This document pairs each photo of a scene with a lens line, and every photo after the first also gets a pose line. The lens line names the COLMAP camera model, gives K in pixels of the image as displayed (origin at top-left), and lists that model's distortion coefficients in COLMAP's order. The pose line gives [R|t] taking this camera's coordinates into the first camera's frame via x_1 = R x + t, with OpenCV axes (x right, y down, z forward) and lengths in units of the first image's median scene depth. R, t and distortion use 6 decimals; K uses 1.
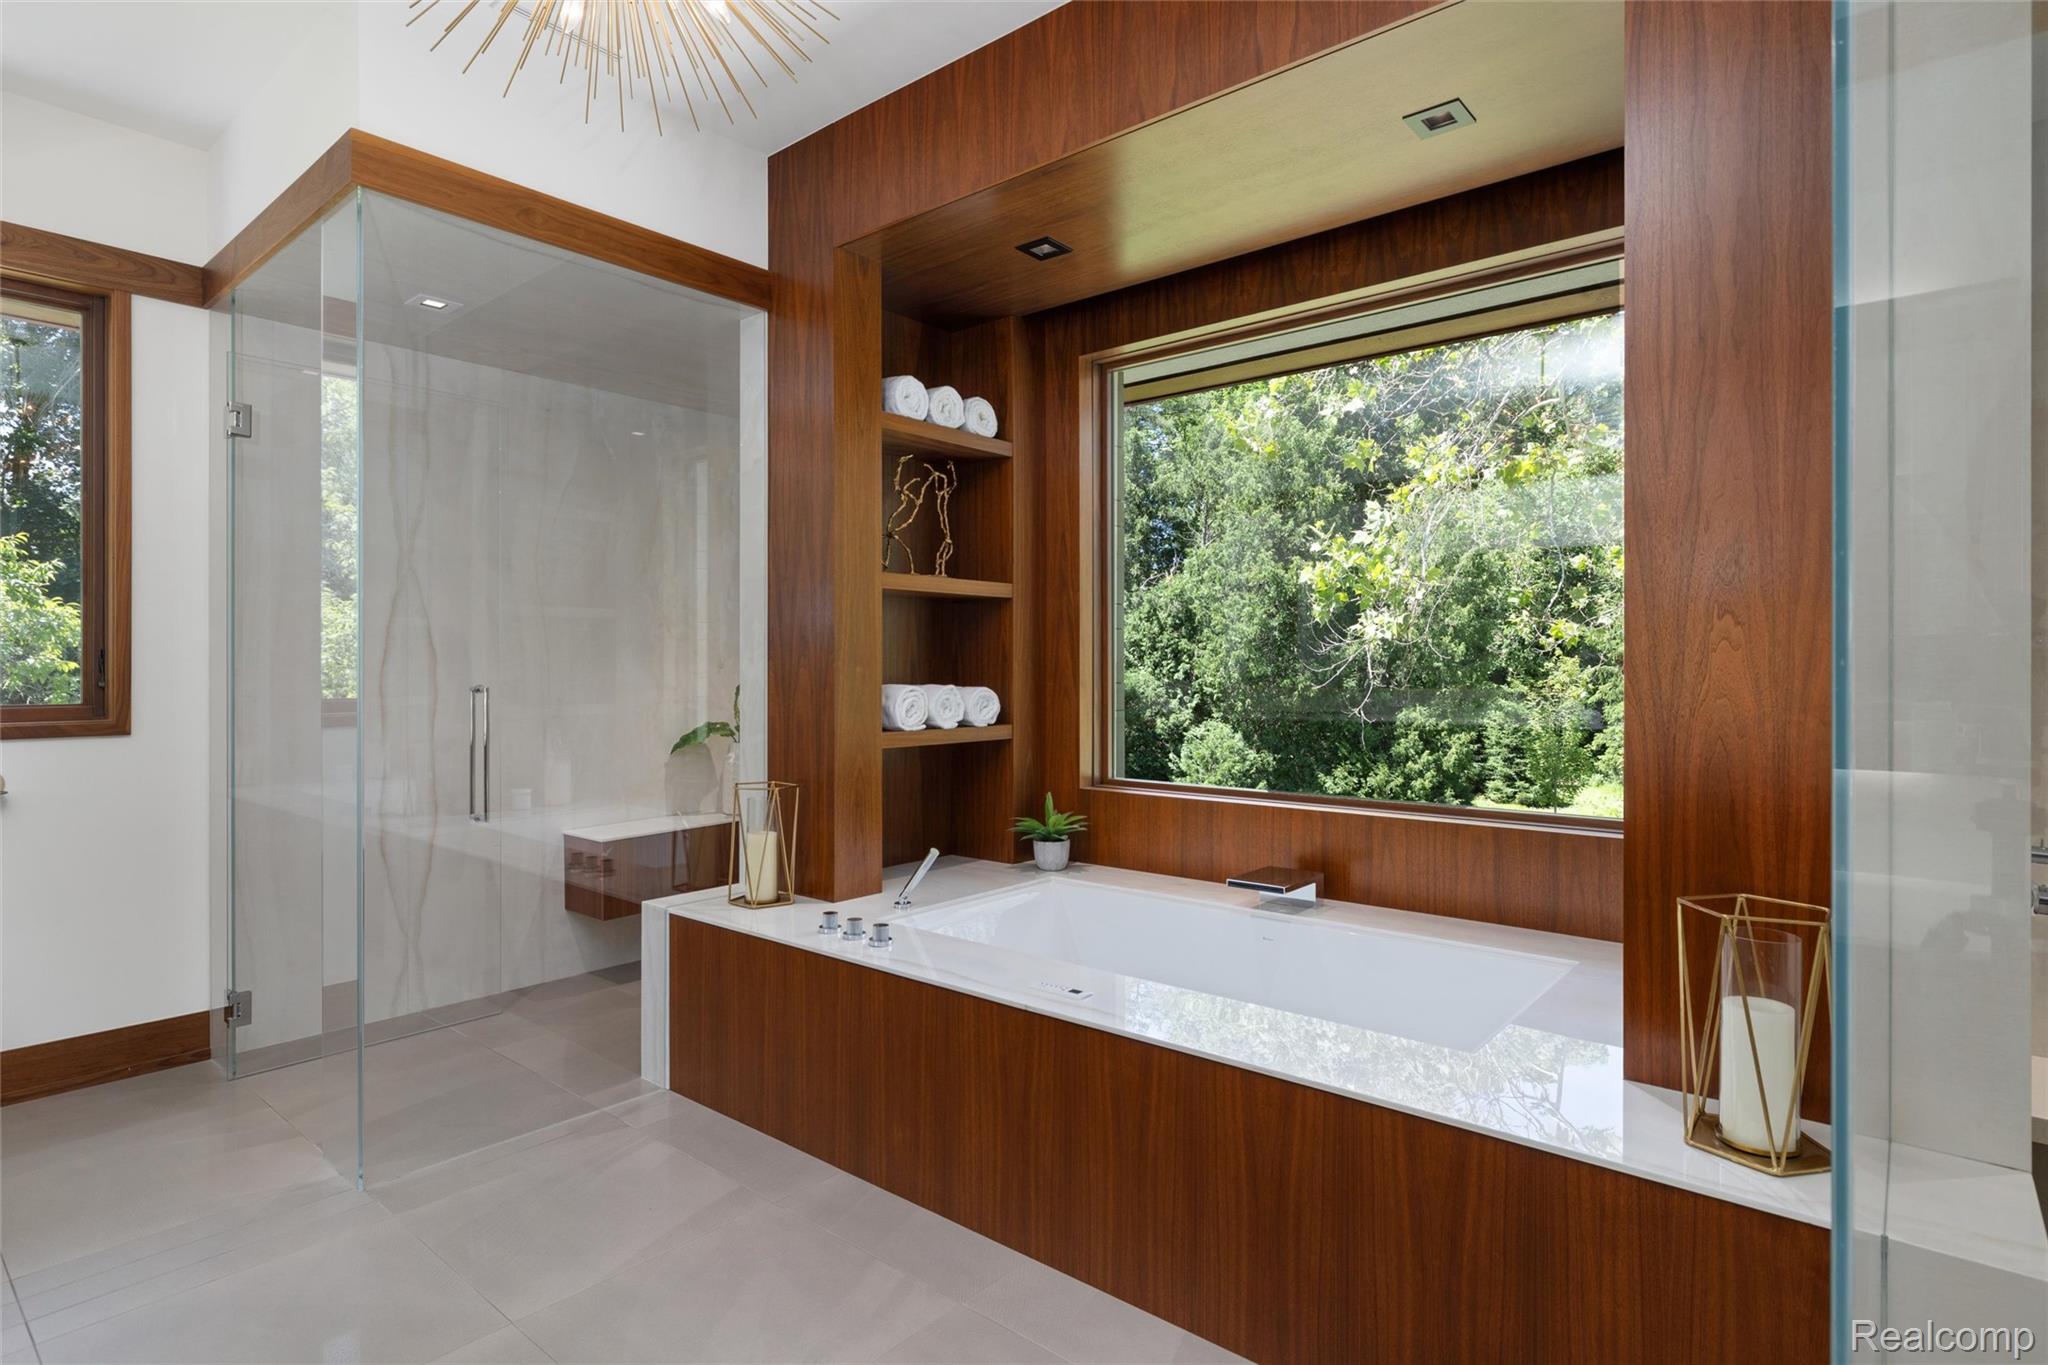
lens RADIAL K [[1063.5, 0, 1023.3], [0, 1063.5, 663.2], [0, 0, 1]] dist [0.004127, -0.000286]
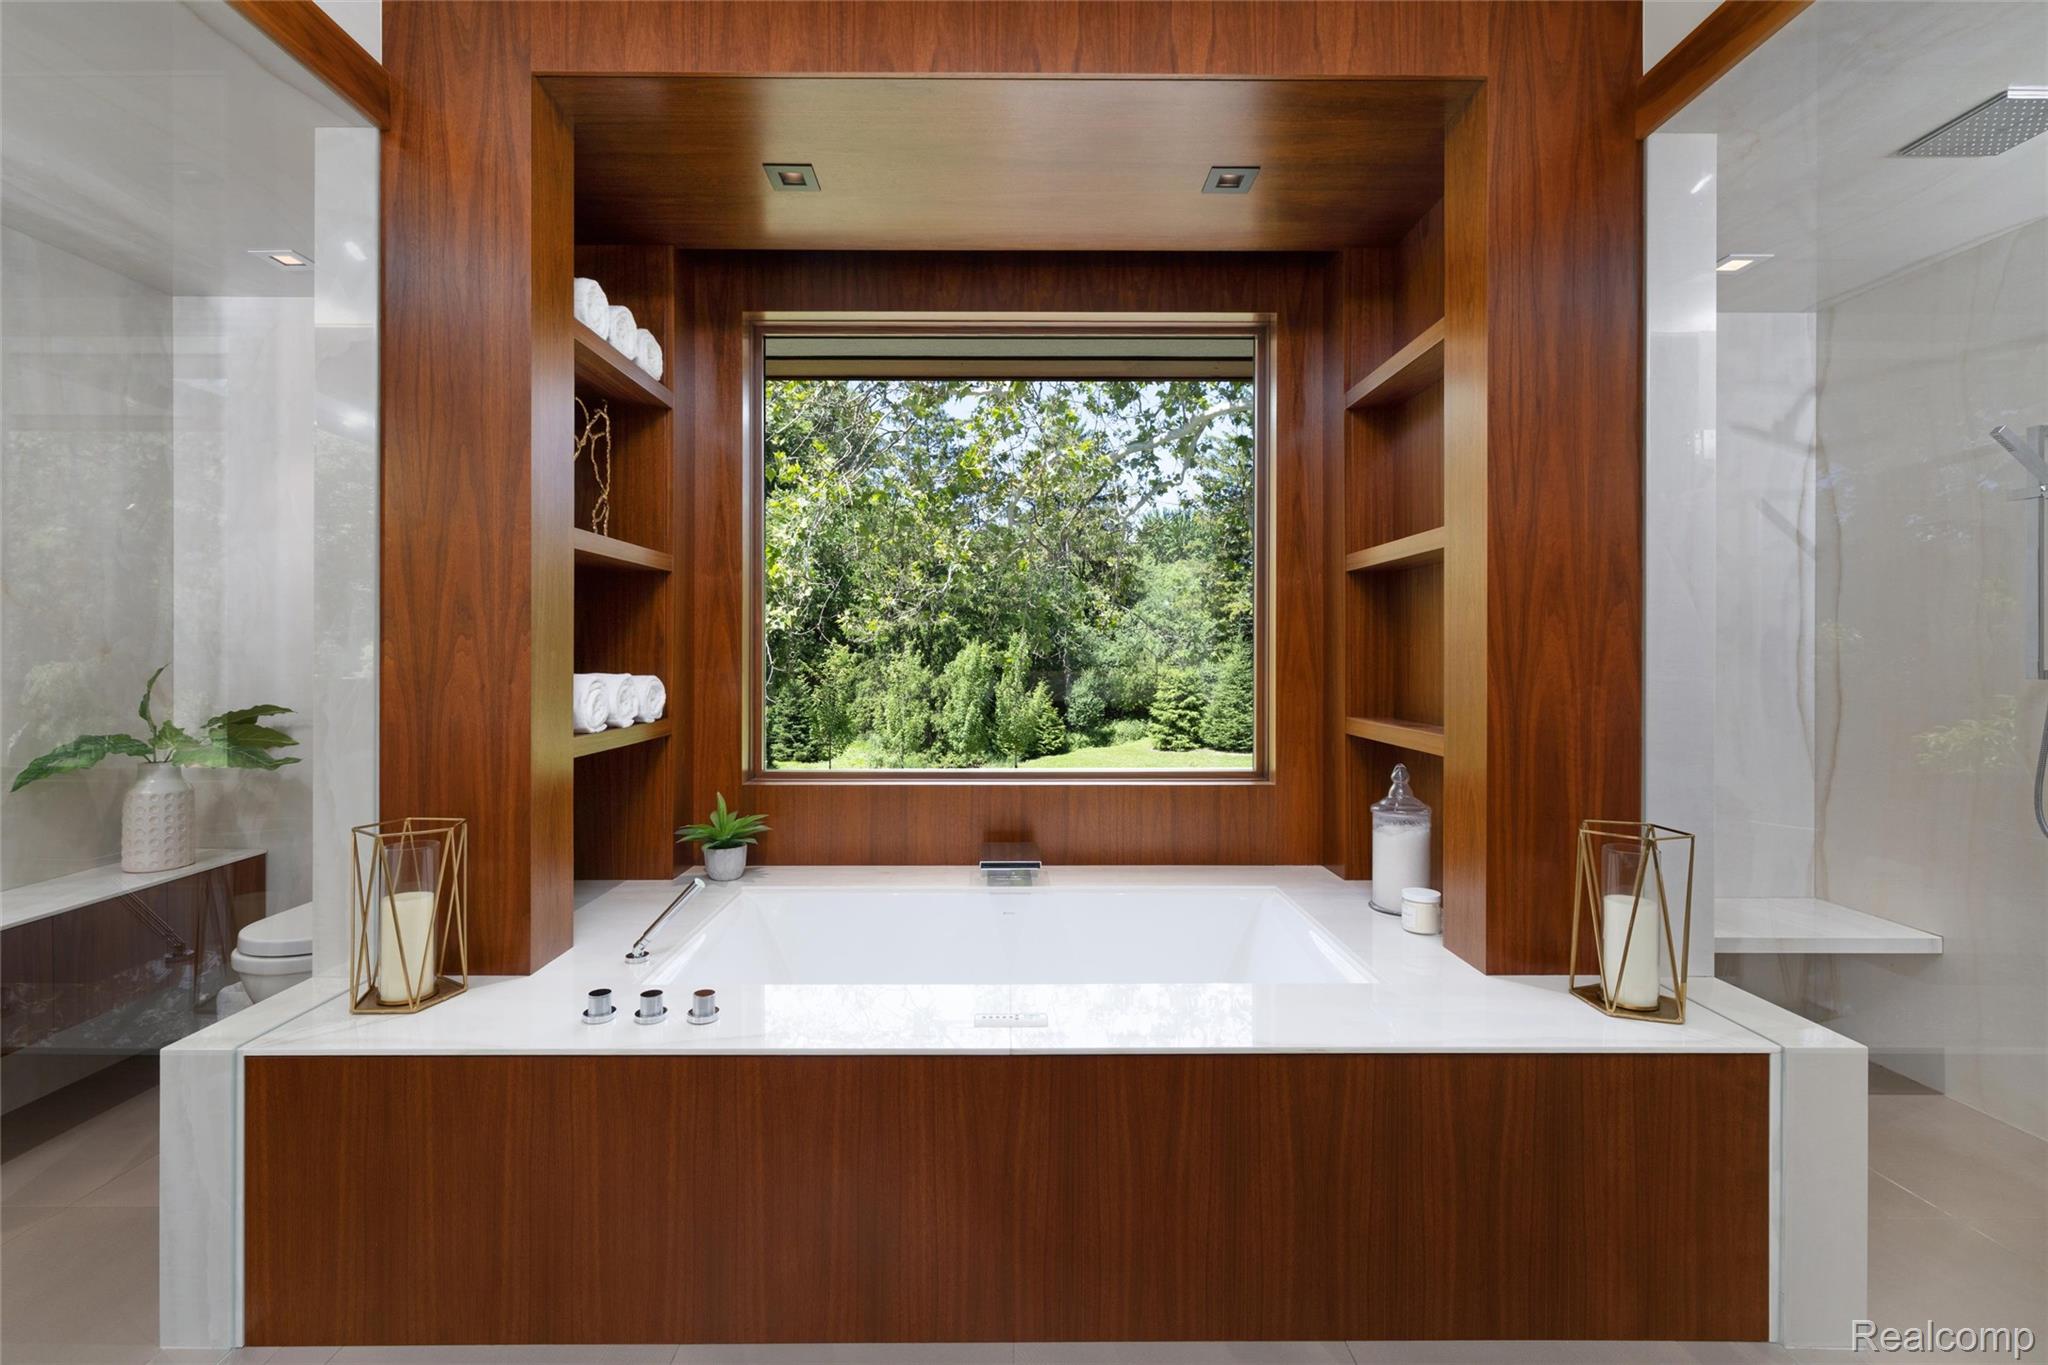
lens RADIAL K [[888.7, 0, 1020.3], [0, 888.7, 652.4], [0, 0, 1]] dist [-0.001258, -0.000024]
pose [[0.758983, 0.002048, 0.651107, -0.304174], [-0.004032, 0.999991, 0.001555, 0.002212], [-0.651098, -0.003805, 0.758985, 0.306343]]
